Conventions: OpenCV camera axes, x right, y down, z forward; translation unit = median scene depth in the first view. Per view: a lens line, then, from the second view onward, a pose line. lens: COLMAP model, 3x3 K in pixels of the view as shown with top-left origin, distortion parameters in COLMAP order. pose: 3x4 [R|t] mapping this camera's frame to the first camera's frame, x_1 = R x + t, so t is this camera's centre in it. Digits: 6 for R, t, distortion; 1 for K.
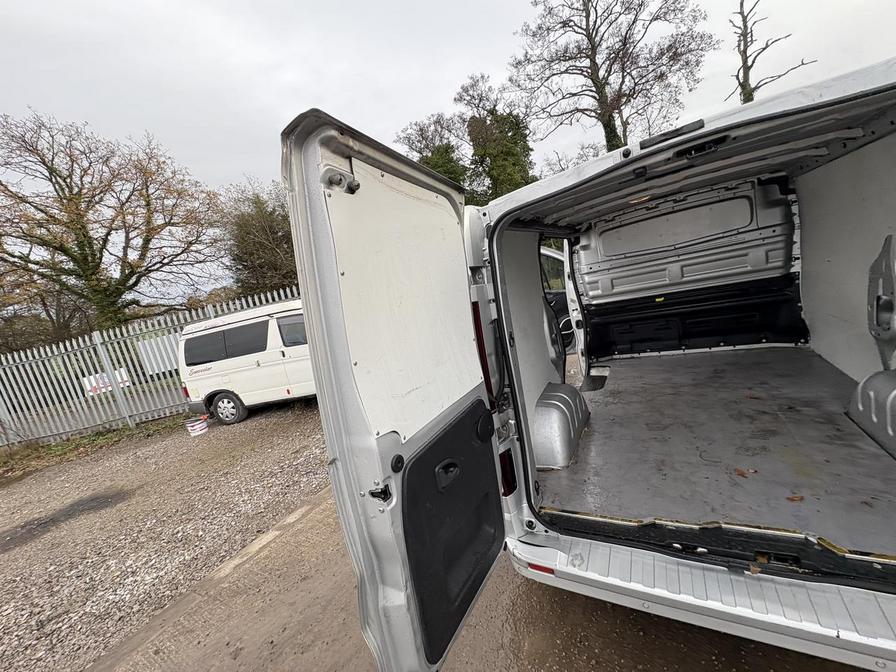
lens RADIAL K [[356.1, 0, 448.3], [0, 356.1, 336.8], [0, 0, 1]] dist [-0.000445, -0.000124]
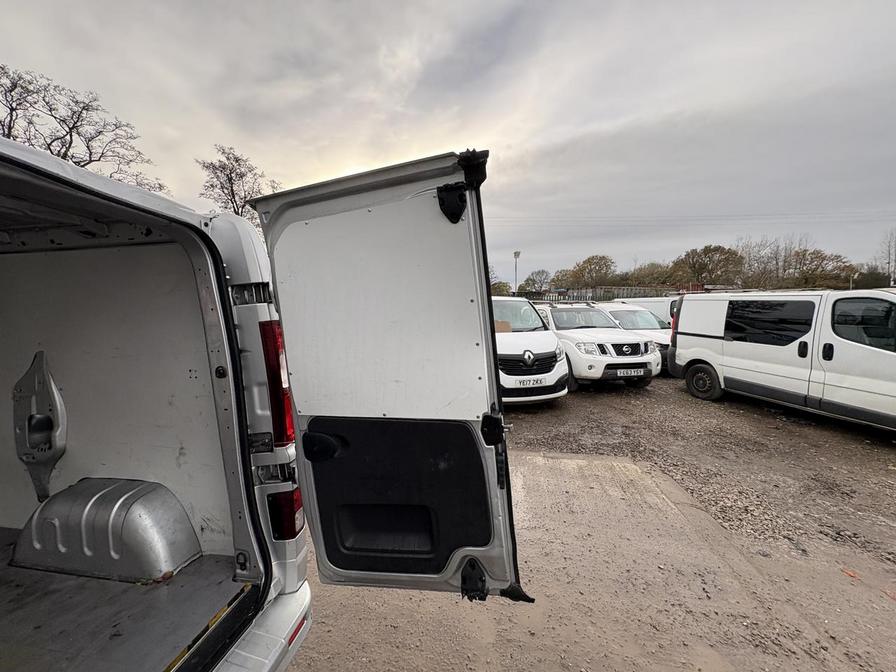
lens RADIAL K [[356.1, 0, 447.5], [0, 356.1, 334.2], [0, 0, 1]] dist [-0.000445, -0.000124]
pose [[-0.331091, 0.149629, 0.931660, -0.004645], [0.219572, 0.972461, -0.078151, -0.001462], [-0.917697, 0.178691, -0.354827, 0.040103]]
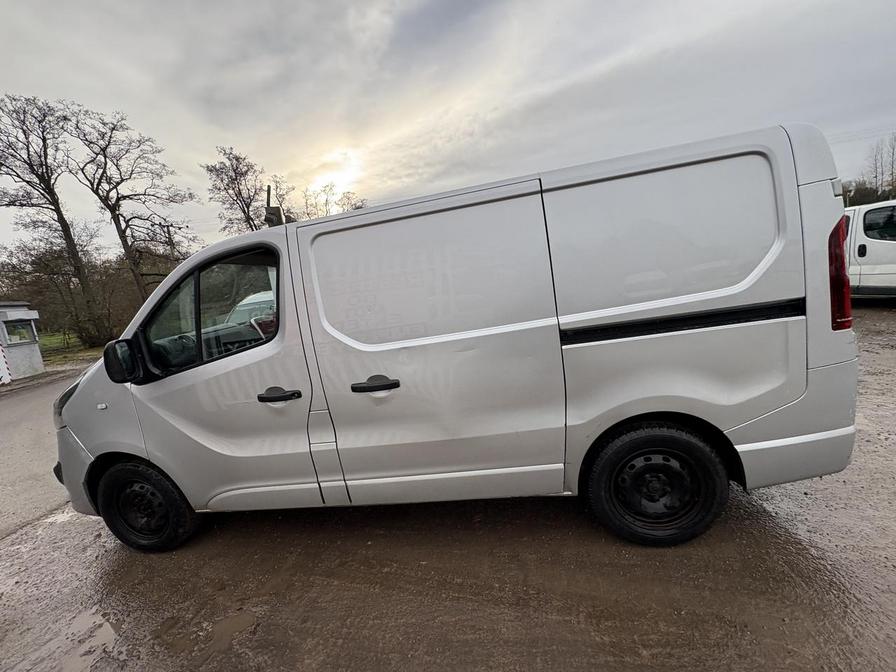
lens RADIAL K [[356.1, 0, 447.3], [0, 356.1, 336.1], [0, 0, 1]] dist [-0.000445, -0.000124]
pose [[-0.318565, 0.121324, 0.940105, -0.058802], [0.348823, 0.937185, -0.002745, -0.015933], [-0.881385, 0.327055, -0.340875, 0.266429]]
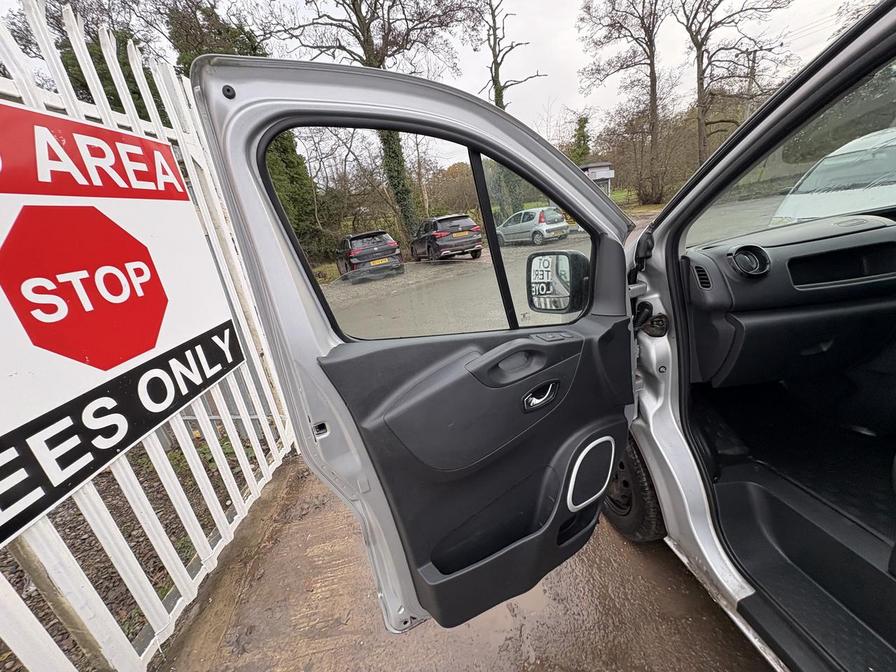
lens RADIAL K [[356.1, 0, 449.3], [0, 356.1, 337.0], [0, 0, 1]] dist [-0.000445, -0.000124]
pose [[0.795909, -0.094412, 0.598010, 0.039976], [0.068440, 0.995465, 0.066071, -0.050233], [-0.601536, -0.011659, 0.798761, 0.295807]]
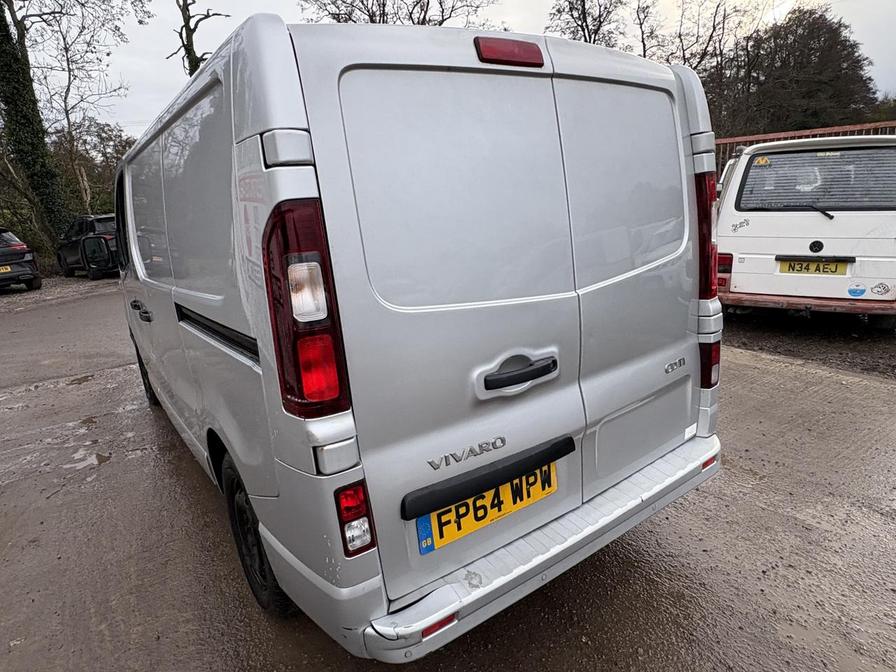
lens RADIAL K [[536.8, 0, 443.0], [0, 536.8, 337.2], [0, 0, 1]] dist [0.000619, -0.001121]
pose [[0.416485, -0.042721, 0.908138, -0.067242], [0.117270, 0.993075, -0.007065, 0.015281], [-0.901548, 0.109440, 0.418610, 0.058525]]
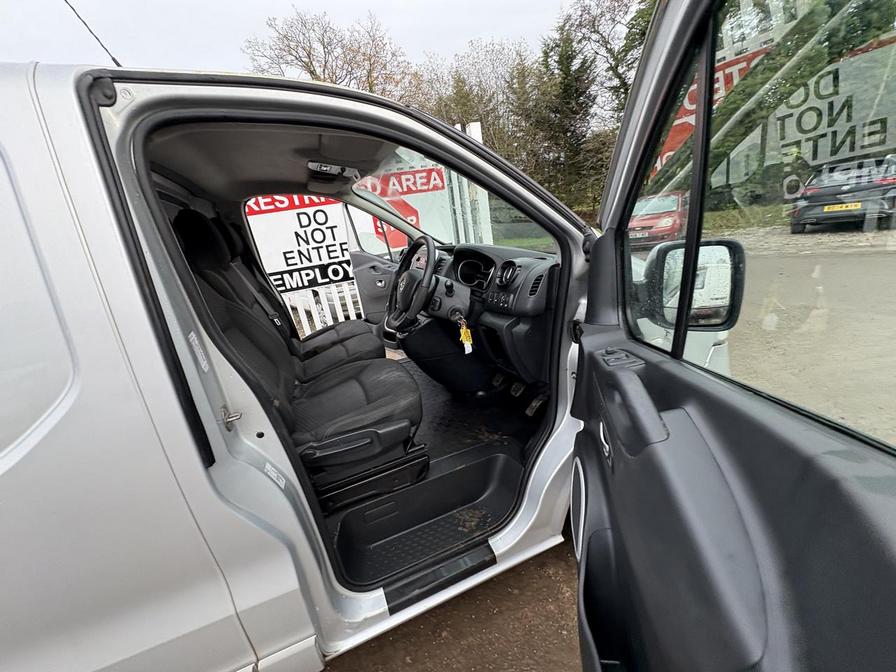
lens RADIAL K [[356.1, 0, 445.9], [0, 356.1, 333.0], [0, 0, 1]] dist [-0.000445, -0.000124]
pose [[0.793884, 0.303104, -0.527140, 0.263845], [-0.143450, 0.935795, 0.322040, -0.081623], [0.590906, -0.180044, 0.786393, 0.179996]]
